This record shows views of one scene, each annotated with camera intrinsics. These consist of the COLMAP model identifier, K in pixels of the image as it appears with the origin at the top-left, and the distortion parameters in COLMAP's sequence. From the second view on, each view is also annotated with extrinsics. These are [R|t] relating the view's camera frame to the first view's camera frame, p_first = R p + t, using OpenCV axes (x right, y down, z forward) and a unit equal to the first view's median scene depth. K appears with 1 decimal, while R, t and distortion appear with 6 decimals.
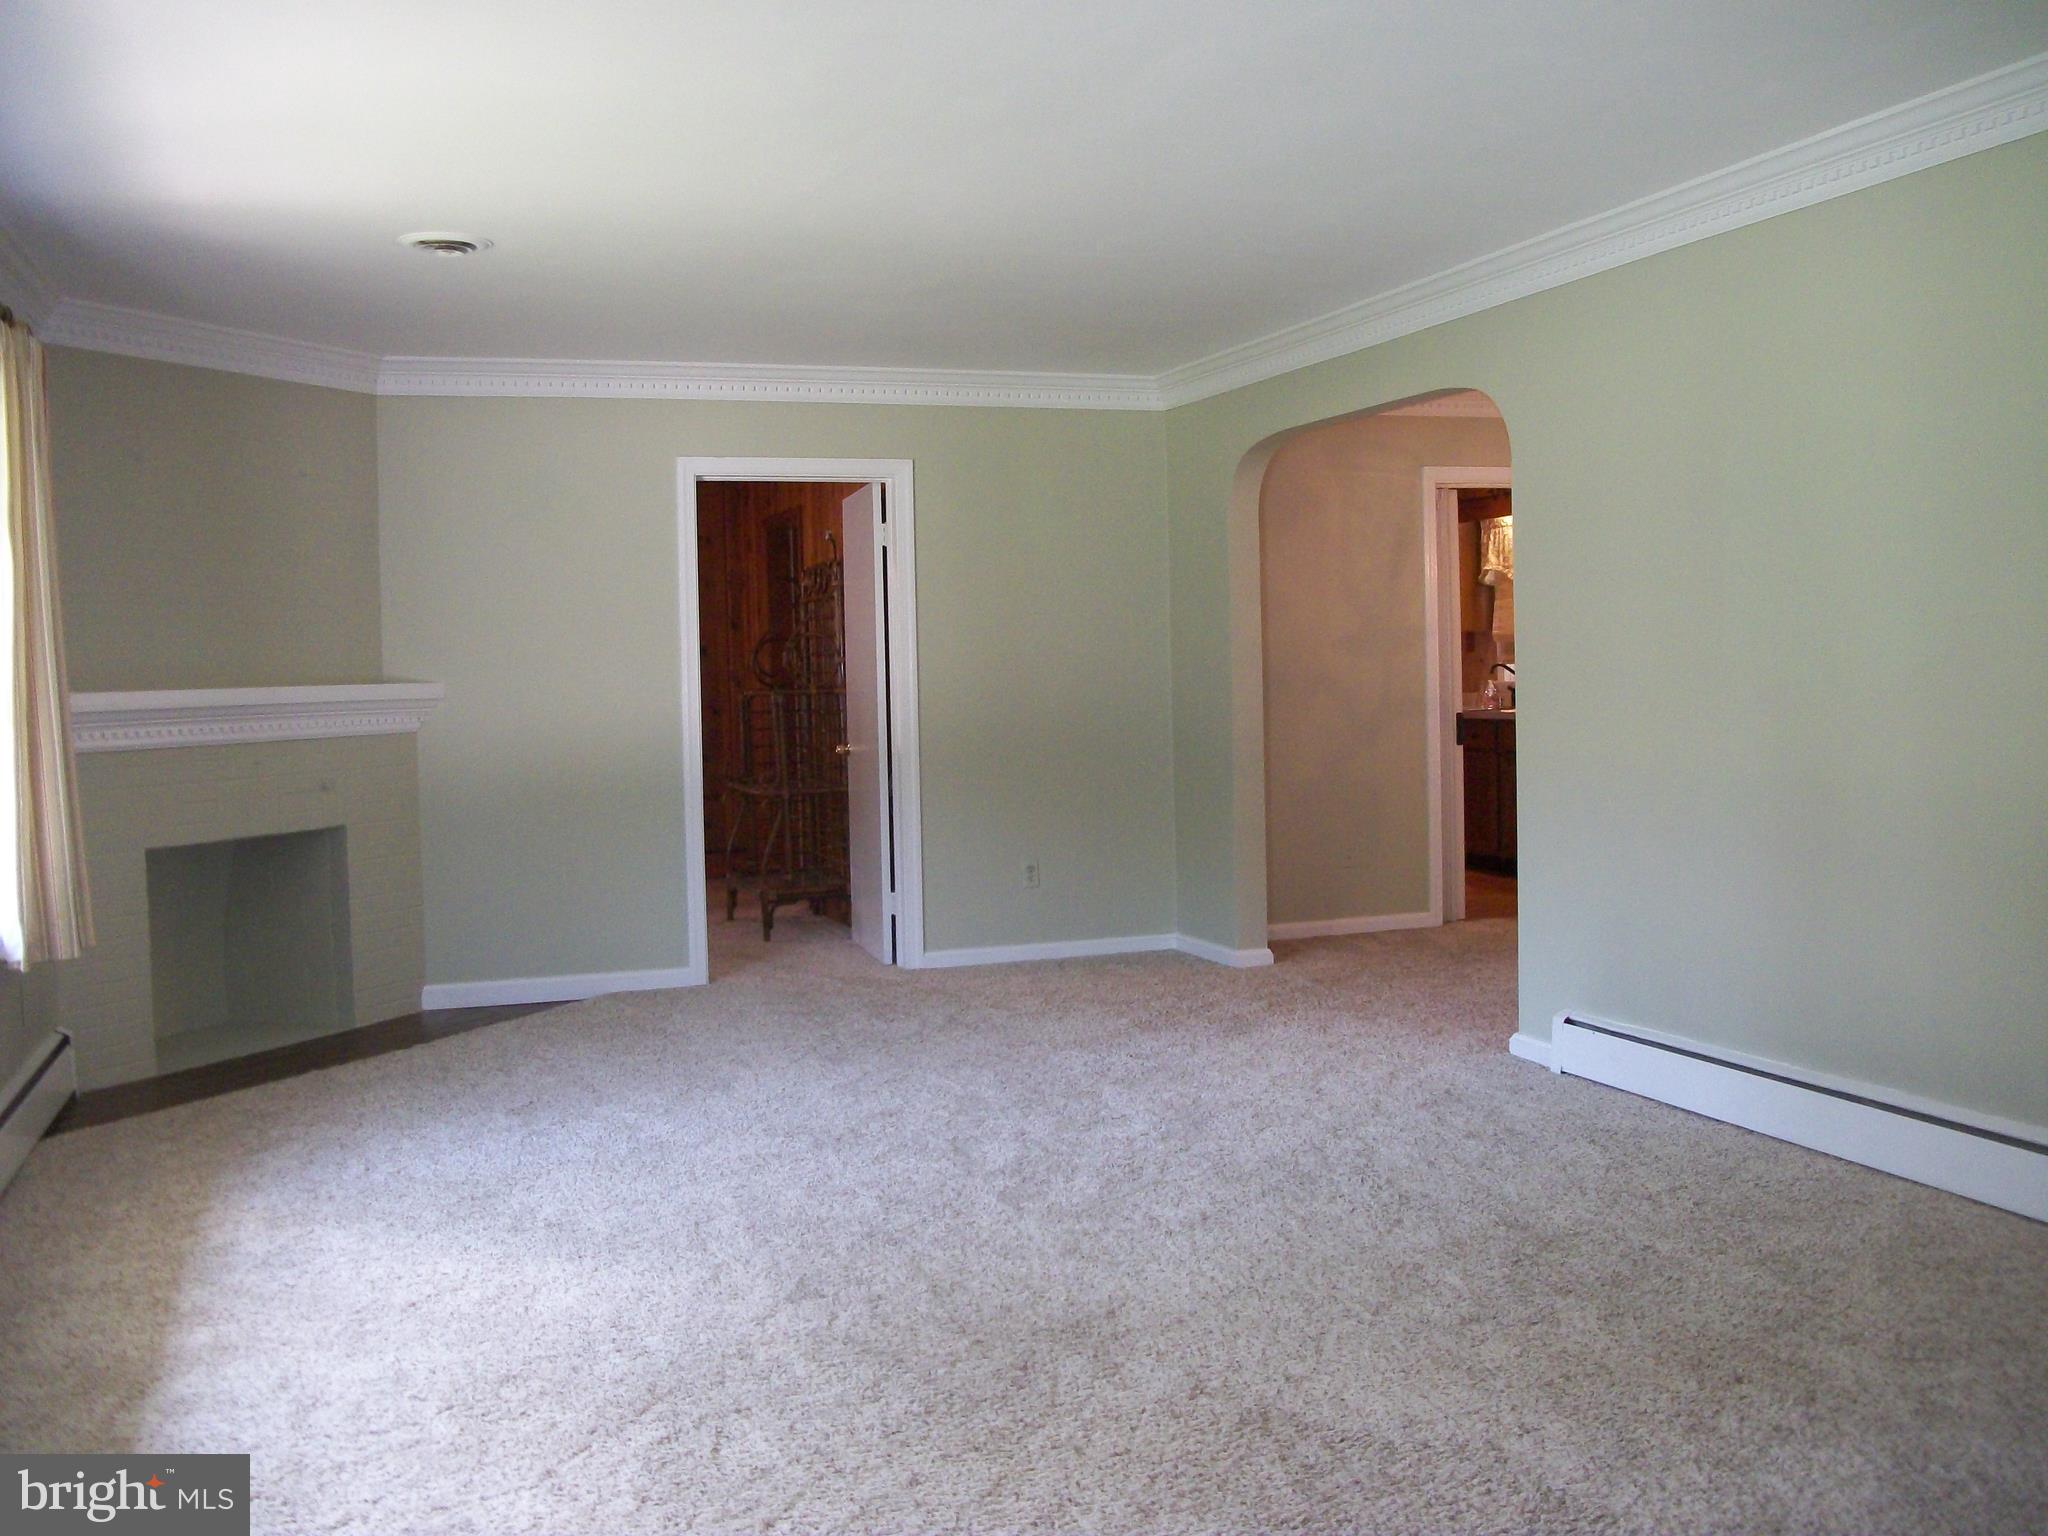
lens RADIAL K [[1955.1, 0, 1030.0], [0, 1955.1, 784.4], [0, 0, 1]] dist [-0.121020, 0.000000]
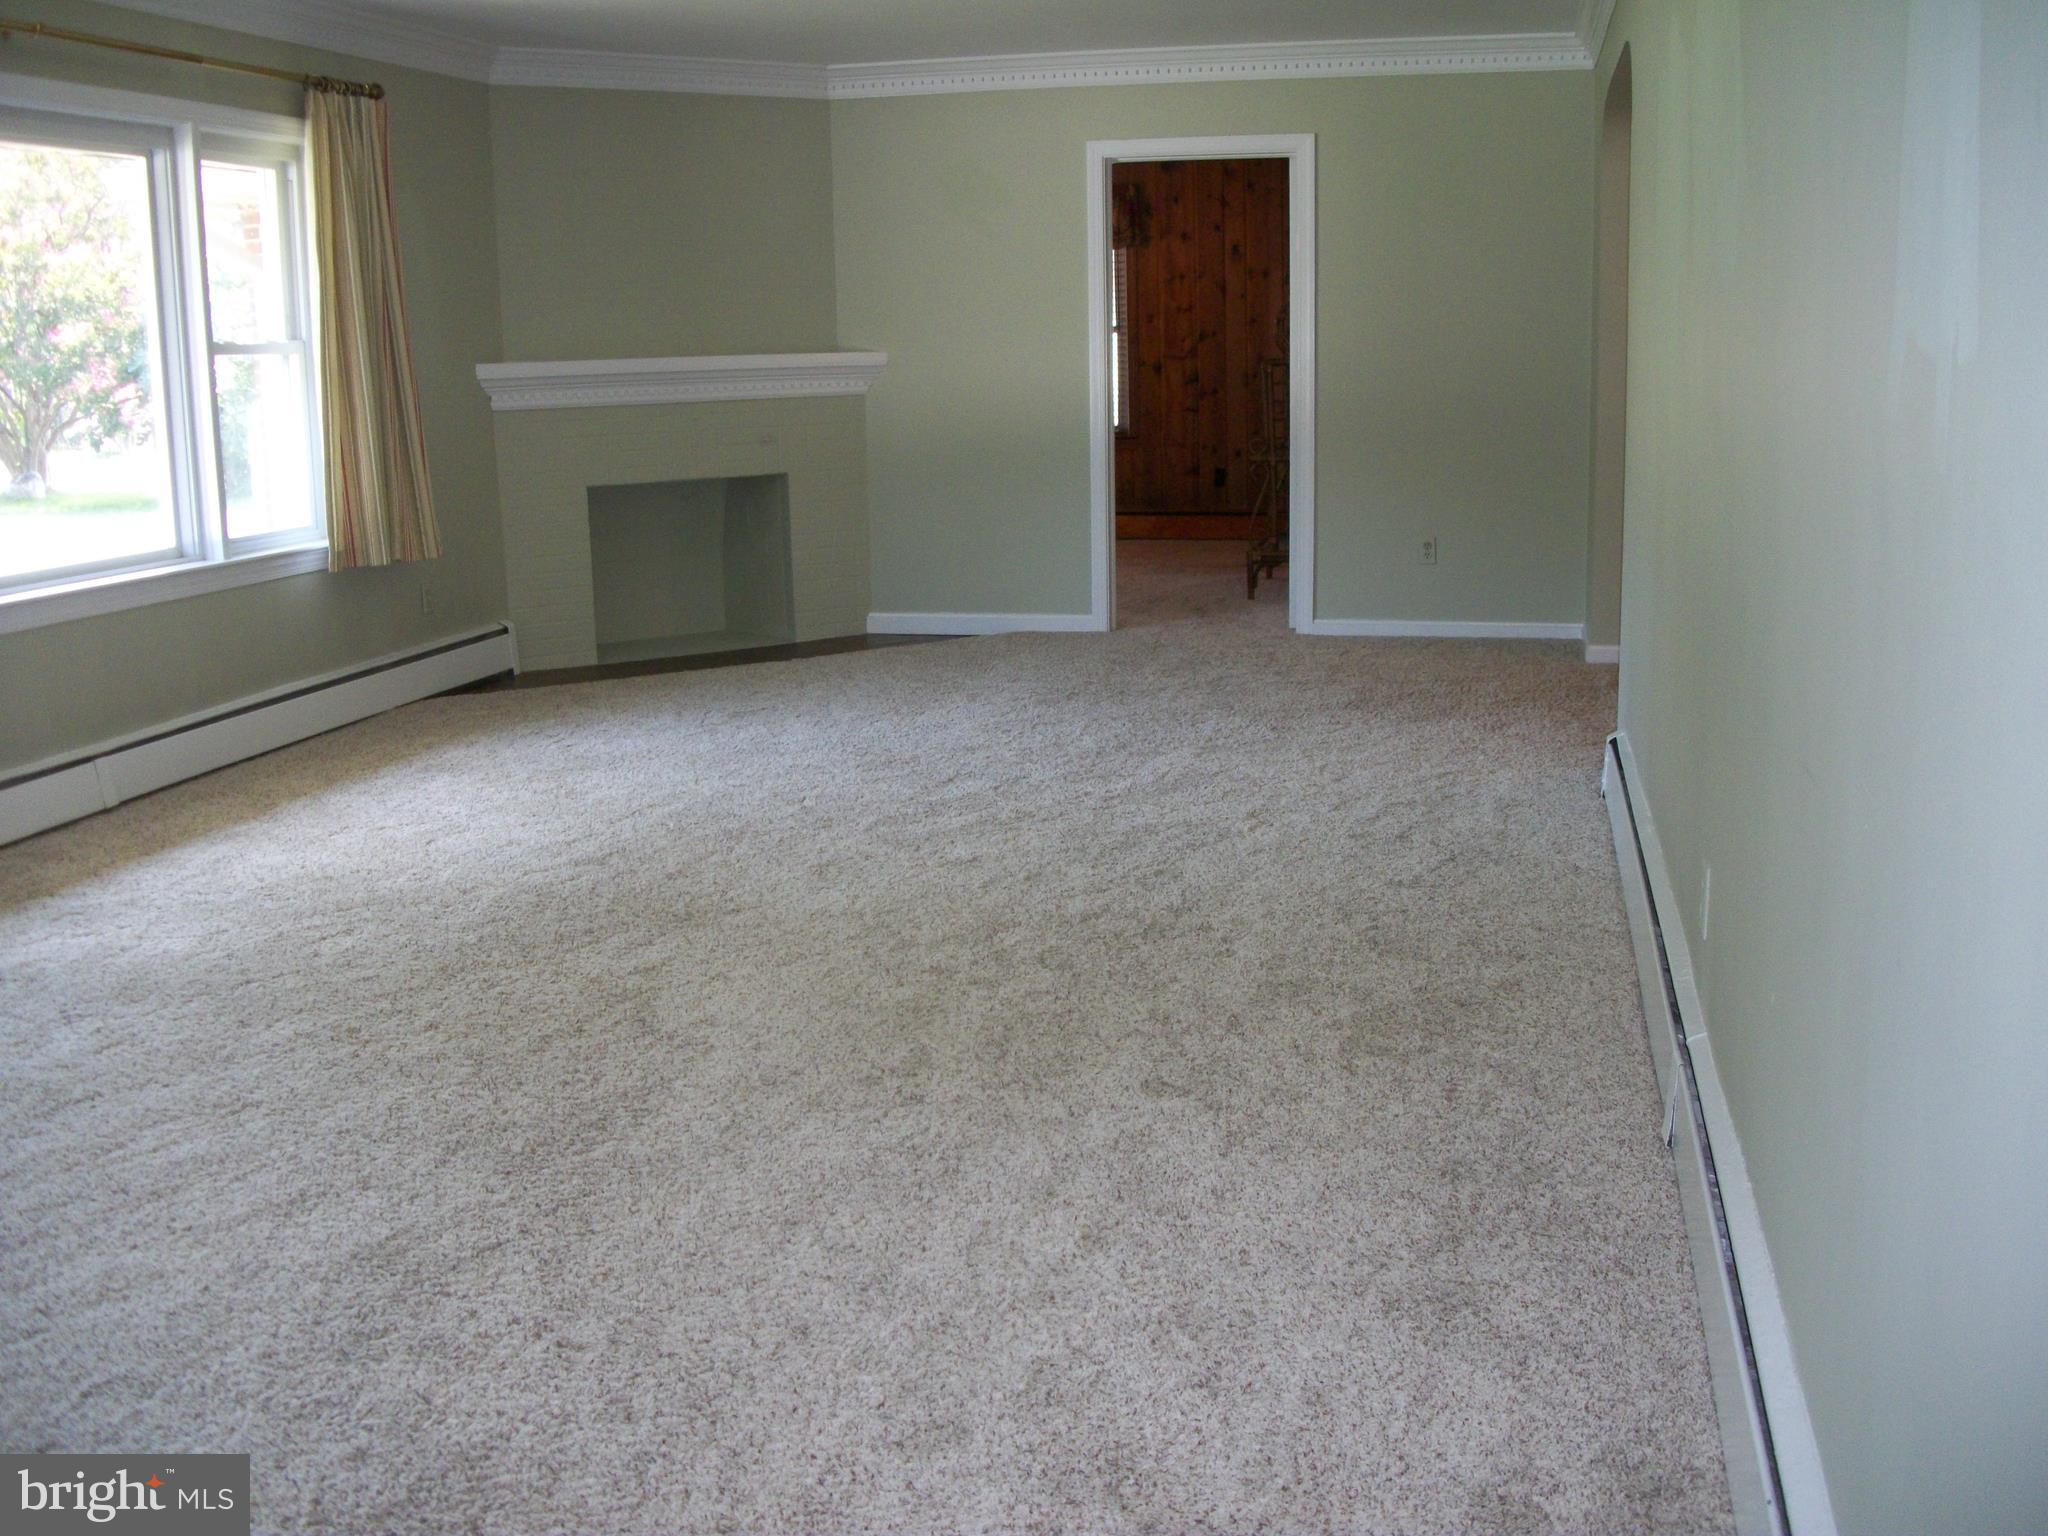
lens RADIAL K [[1955.1, 0, 1032.6], [0, 1955.1, 746.2], [0, 0, 1]] dist [-0.121020, 0.000000]
pose [[0.835014, 0.117438, -0.537549, 0.432546], [-0.031326, 0.985519, 0.166644, -0.017202], [0.549336, -0.122311, 0.826602, 0.063756]]
